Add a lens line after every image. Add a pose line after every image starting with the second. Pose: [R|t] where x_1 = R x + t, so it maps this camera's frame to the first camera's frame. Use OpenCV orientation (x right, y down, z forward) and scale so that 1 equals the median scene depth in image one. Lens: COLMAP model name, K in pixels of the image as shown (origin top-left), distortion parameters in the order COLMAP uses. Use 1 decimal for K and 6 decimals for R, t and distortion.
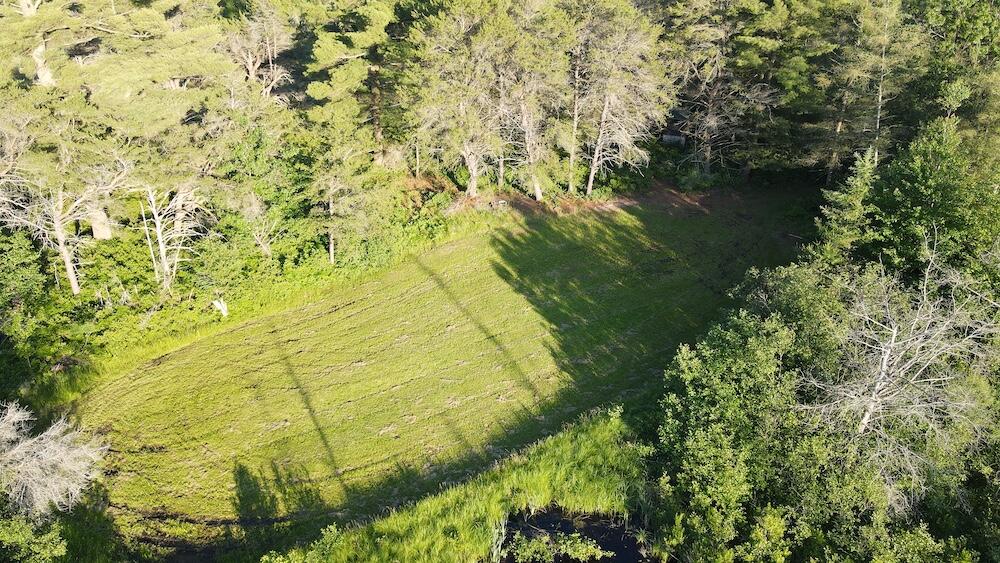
lens RADIAL K [[744.6, 0, 503.8], [0, 744.6, 282.2], [0, 0, 1]] dist [0.007696, 0.001008]
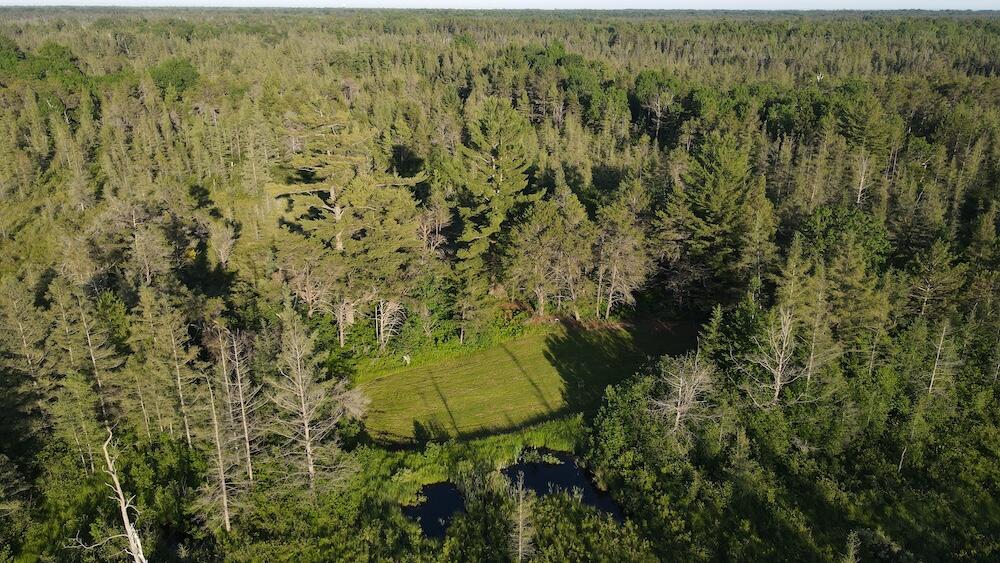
lens RADIAL K [[745.0, 0, 500.0], [0, 745.0, 281.5], [0, 0, 1]] dist [-0.029691, 0.081368]
pose [[0.983012, 0.062595, -0.172536, 0.216371], [-0.089883, 0.983787, -0.155188, 0.117987], [0.160025, 0.168060, 0.972701, -1.000223]]
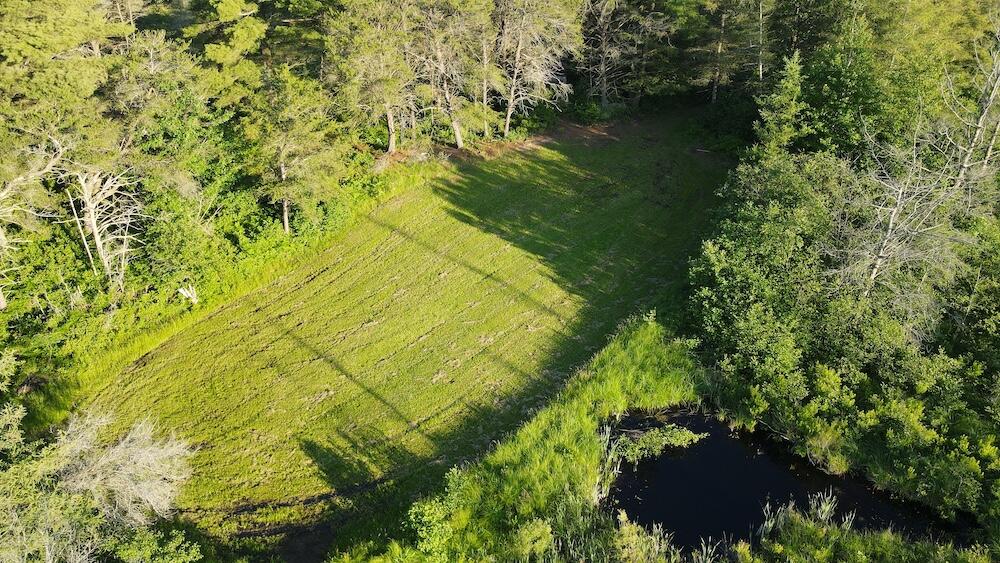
lens RADIAL K [[745.0, 0, 500.0], [0, 745.0, 281.5], [0, 0, 1]] dist [-0.029691, 0.081368]
pose [[0.950208, -0.164536, 0.264639, -0.255527], [0.156096, 0.986332, 0.052762, 0.029298], [-0.269703, -0.008826, 0.962903, 0.034475]]
